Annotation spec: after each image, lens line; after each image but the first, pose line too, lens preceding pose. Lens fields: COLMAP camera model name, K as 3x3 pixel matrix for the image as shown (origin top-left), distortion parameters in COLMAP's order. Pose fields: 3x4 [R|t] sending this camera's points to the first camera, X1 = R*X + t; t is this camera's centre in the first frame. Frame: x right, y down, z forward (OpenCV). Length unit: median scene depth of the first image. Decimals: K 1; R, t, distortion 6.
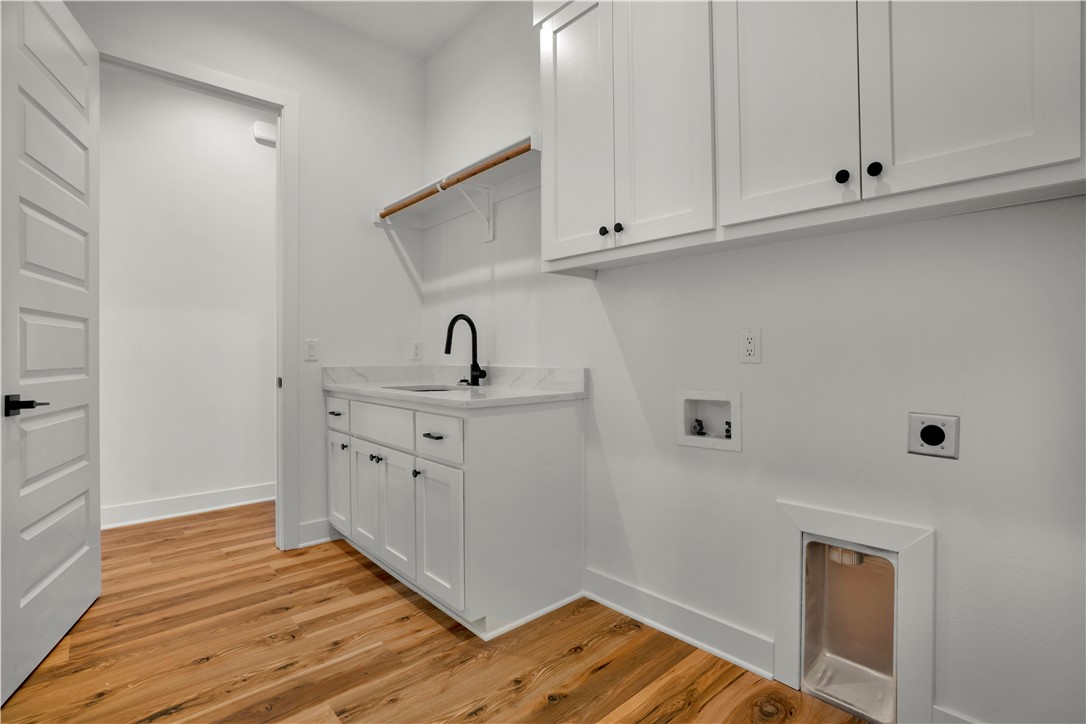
lens RADIAL K [[509.0, 0, 546.5], [0, 509.0, 365.1], [0, 0, 1]] dist [-0.059211, 0.024312]
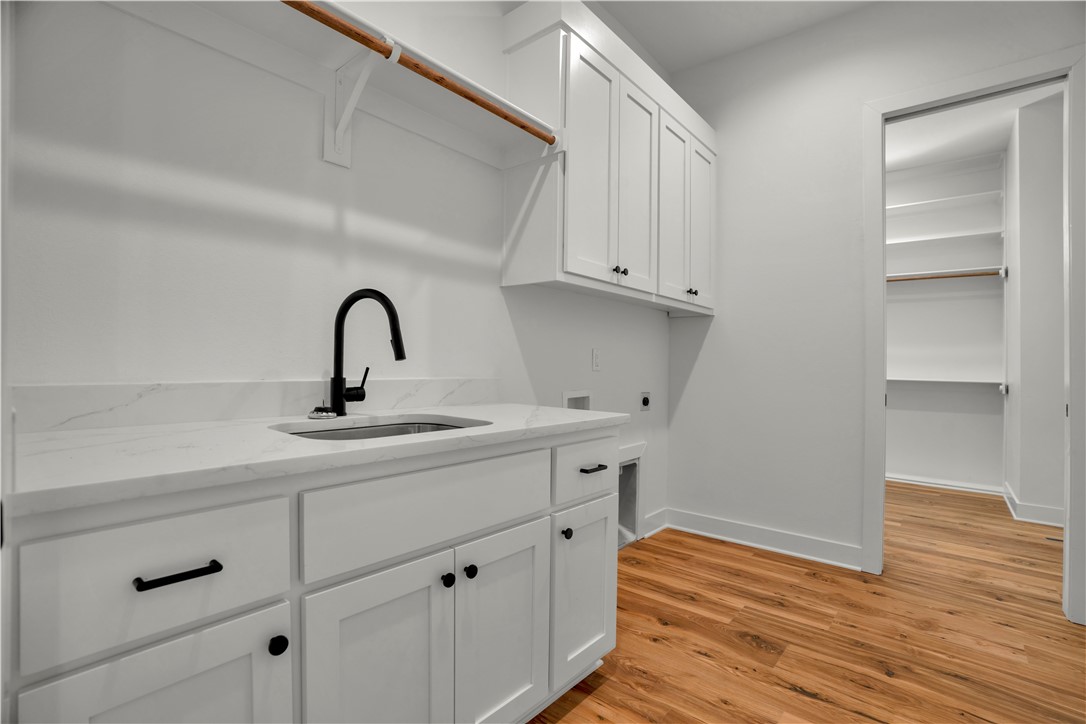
lens RADIAL K [[510.4, 0, 543.1], [0, 510.4, 376.6], [0, 0, 1]] dist [-0.000574, -0.000042]
pose [[-0.125731, -0.028430, 0.991657, -1.063318], [-0.005078, 0.999595, 0.028014, -0.028444], [-0.992051, -0.001513, -0.125825, 1.235236]]
